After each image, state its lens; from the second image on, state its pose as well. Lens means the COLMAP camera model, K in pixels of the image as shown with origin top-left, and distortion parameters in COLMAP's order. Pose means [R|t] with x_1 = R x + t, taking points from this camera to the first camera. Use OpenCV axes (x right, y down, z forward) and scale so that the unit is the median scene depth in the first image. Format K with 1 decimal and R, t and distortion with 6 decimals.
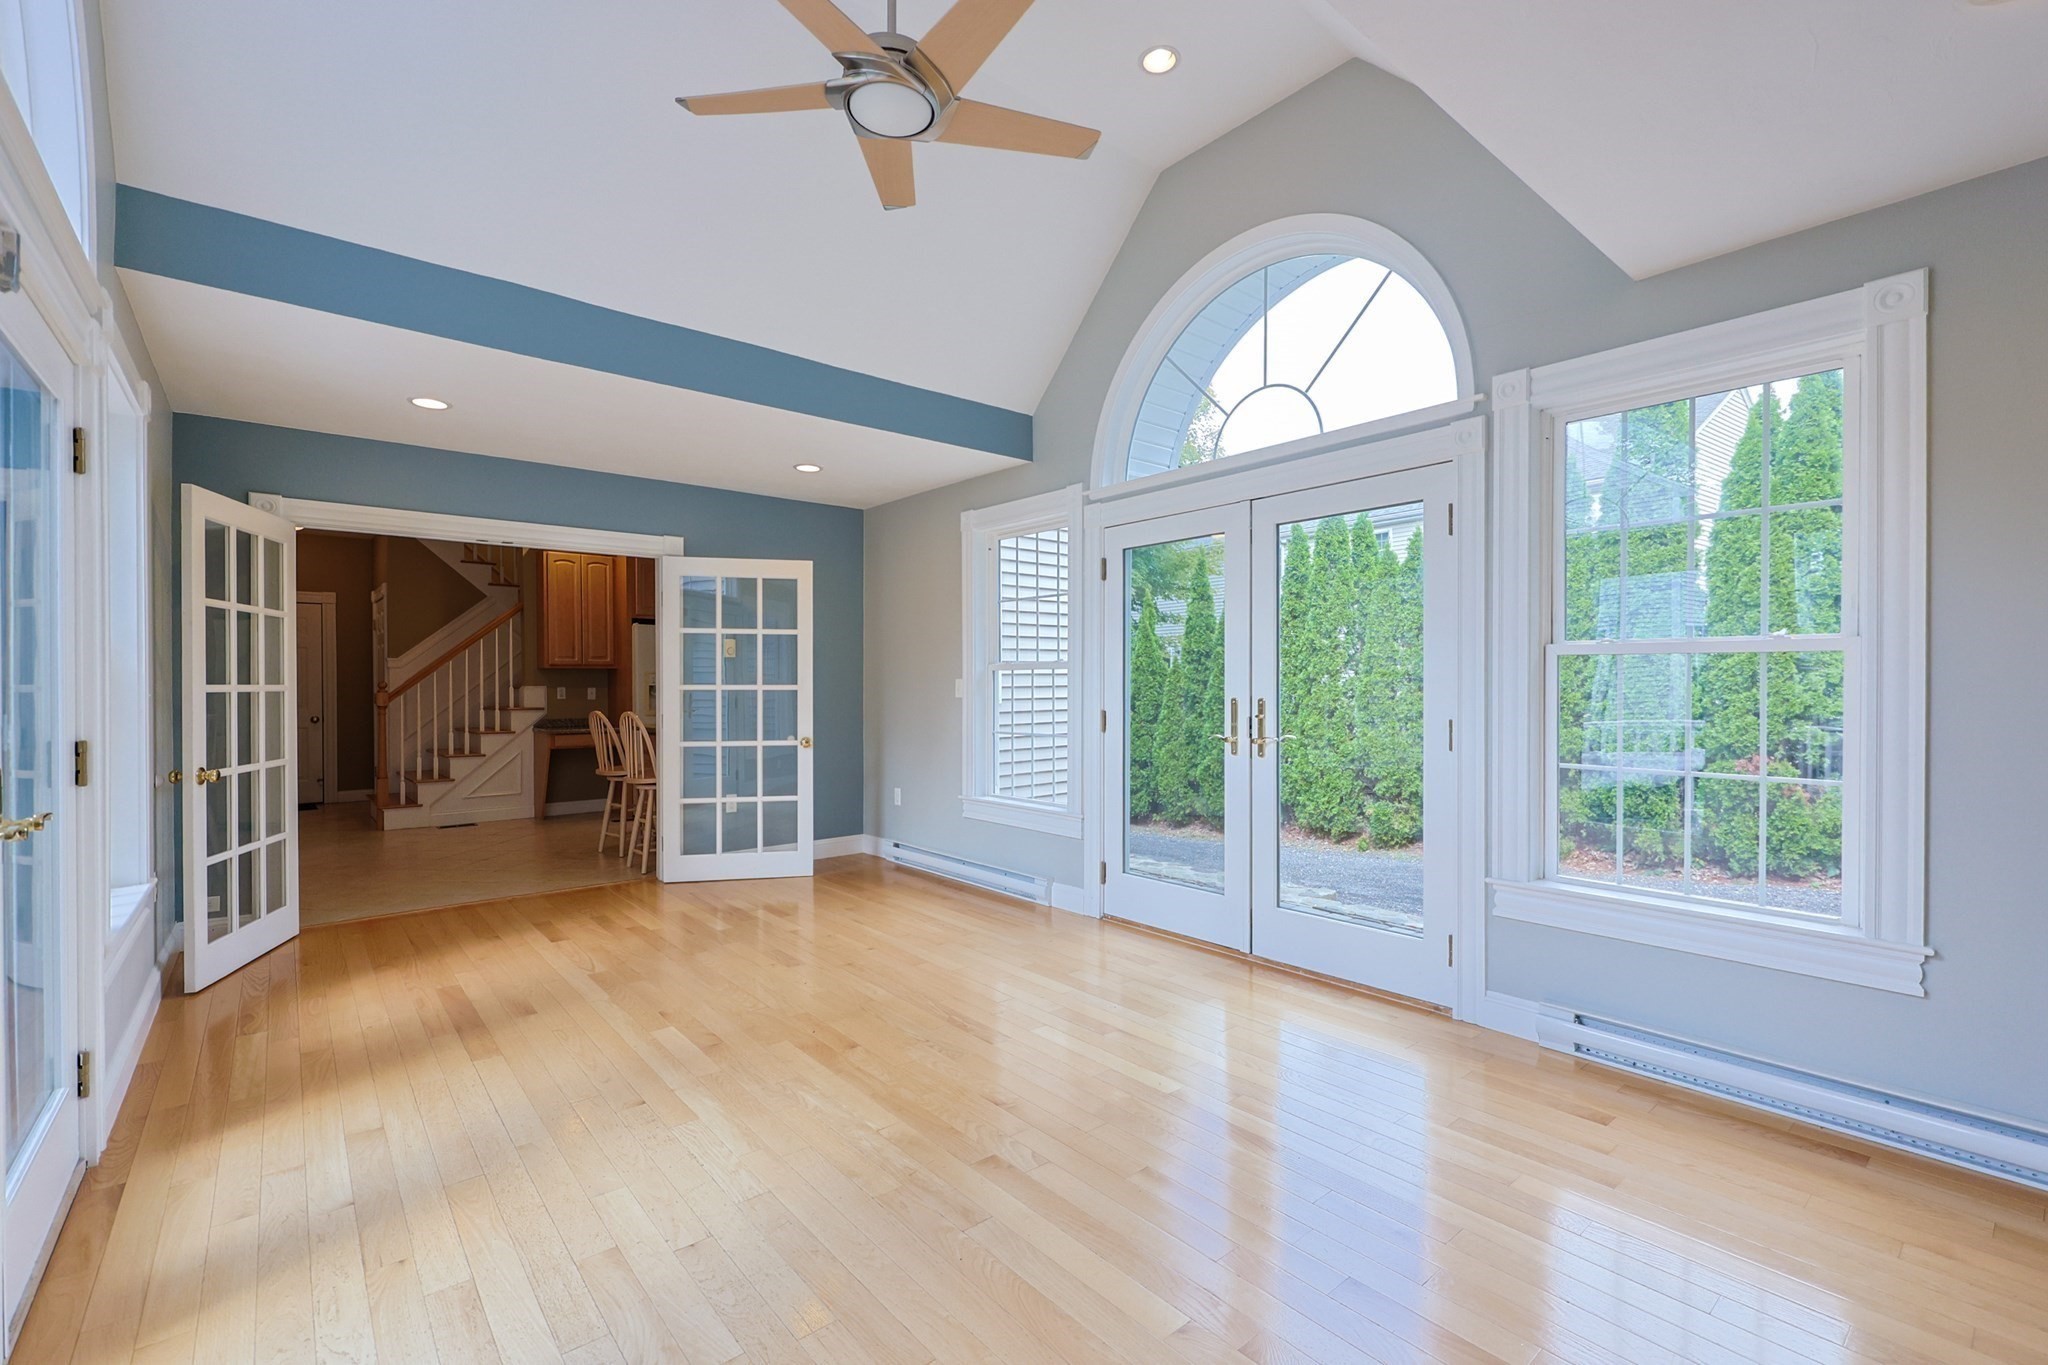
lens RADIAL K [[893.4, 0, 1024.0], [0, 893.4, 682.5], [0, 0, 1]] dist [0.000152, 0.000064]
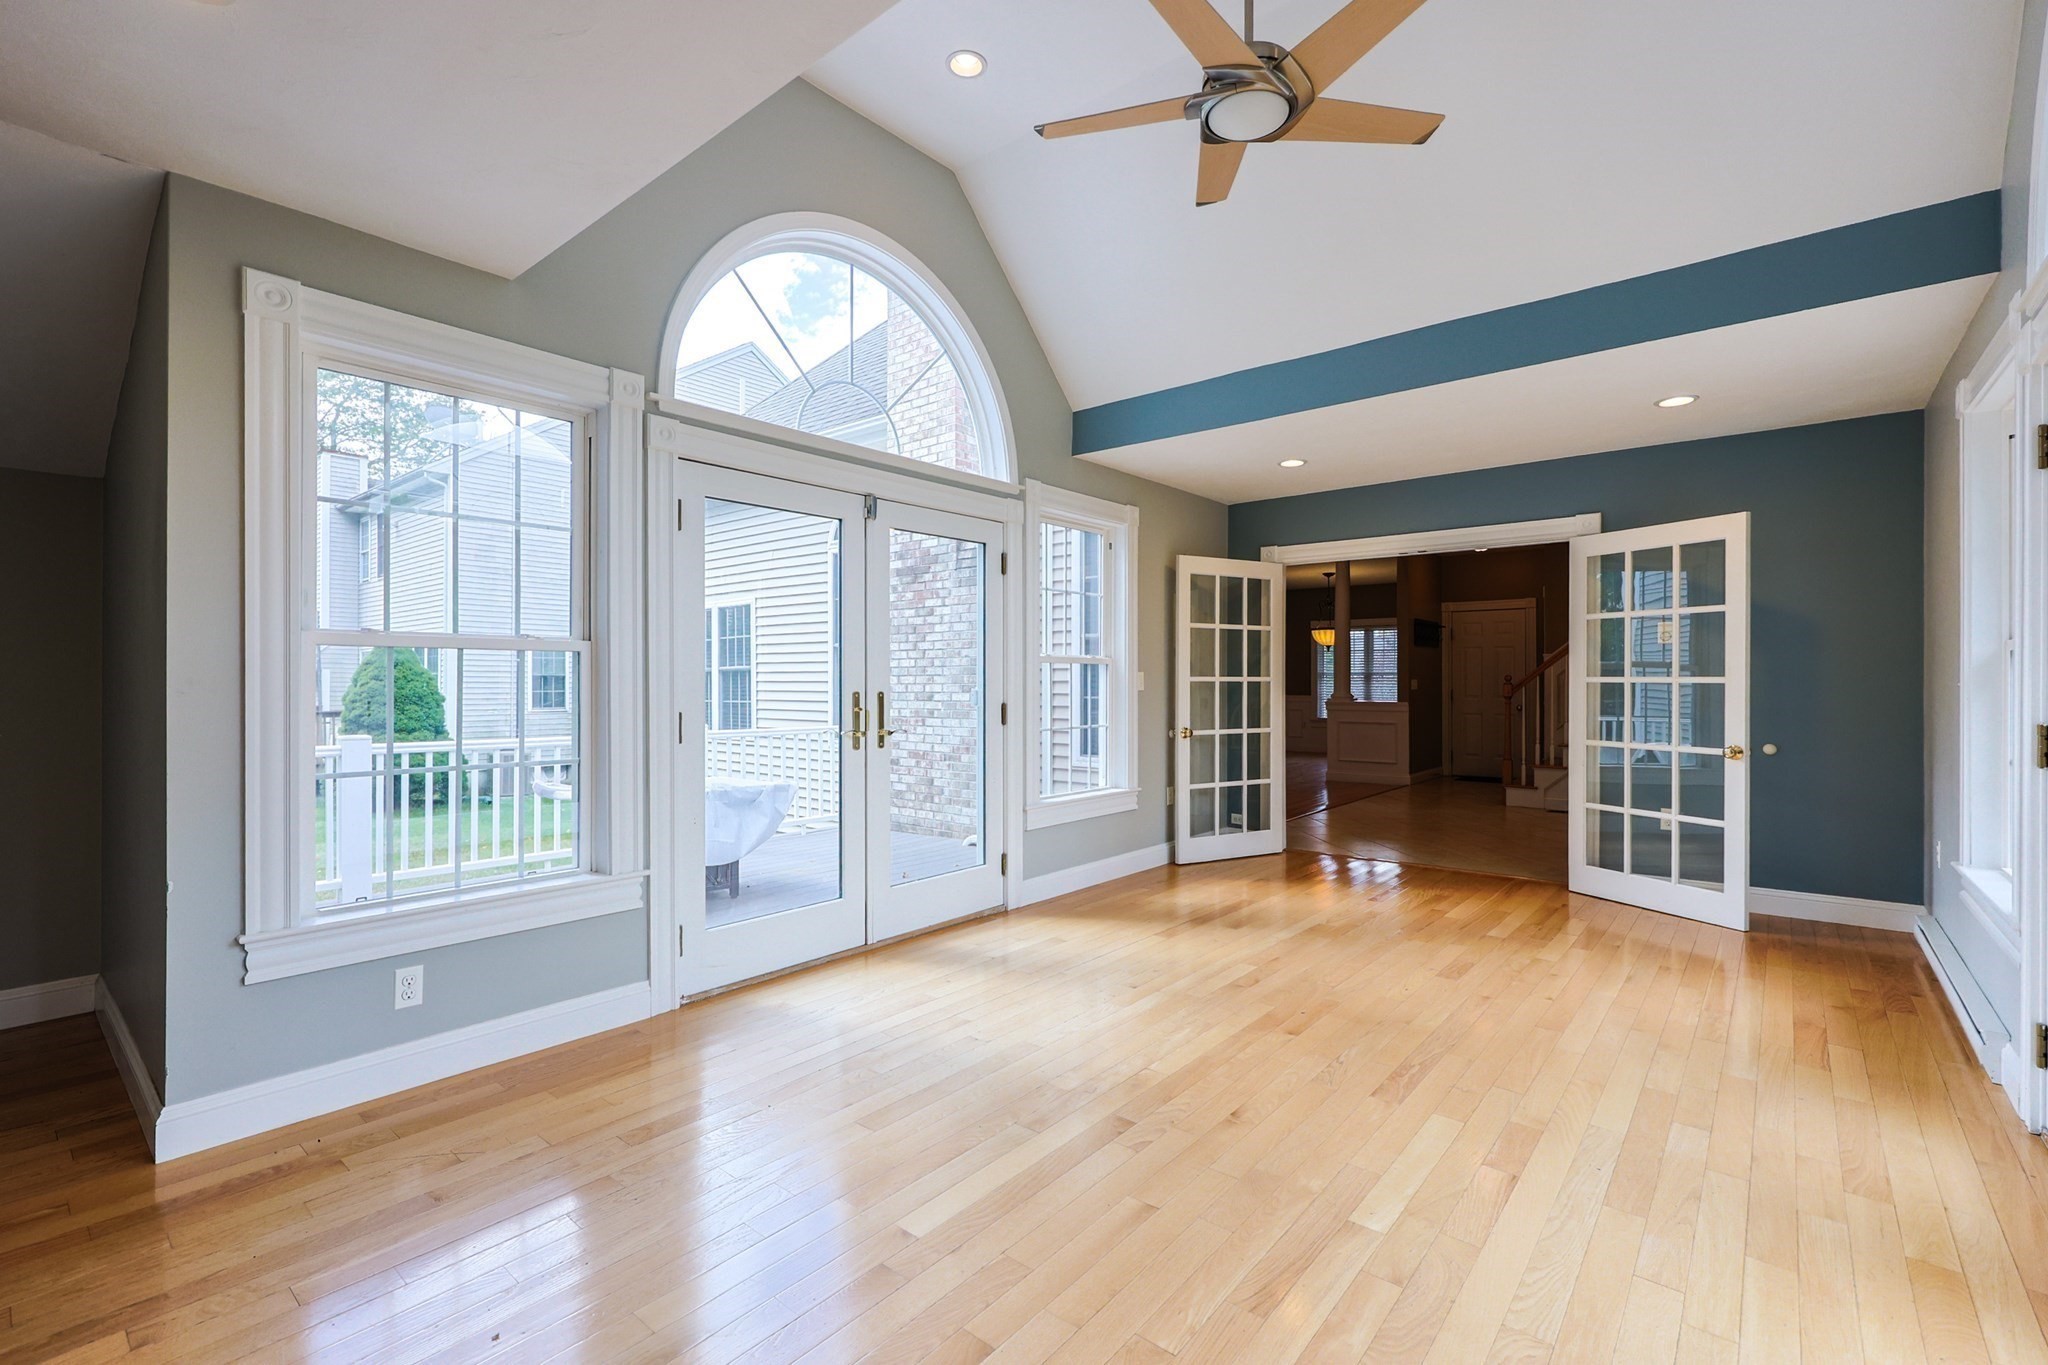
lens RADIAL K [[888.8, 0, 1035.4], [0, 888.8, 673.8], [0, 0, 1]] dist [-0.003735, 0.000227]
pose [[0.181281, -0.002997, -0.983427, 0.551668], [-0.002548, 0.999991, -0.003517, 0.005834], [0.983428, 0.003144, 0.181272, 0.399325]]
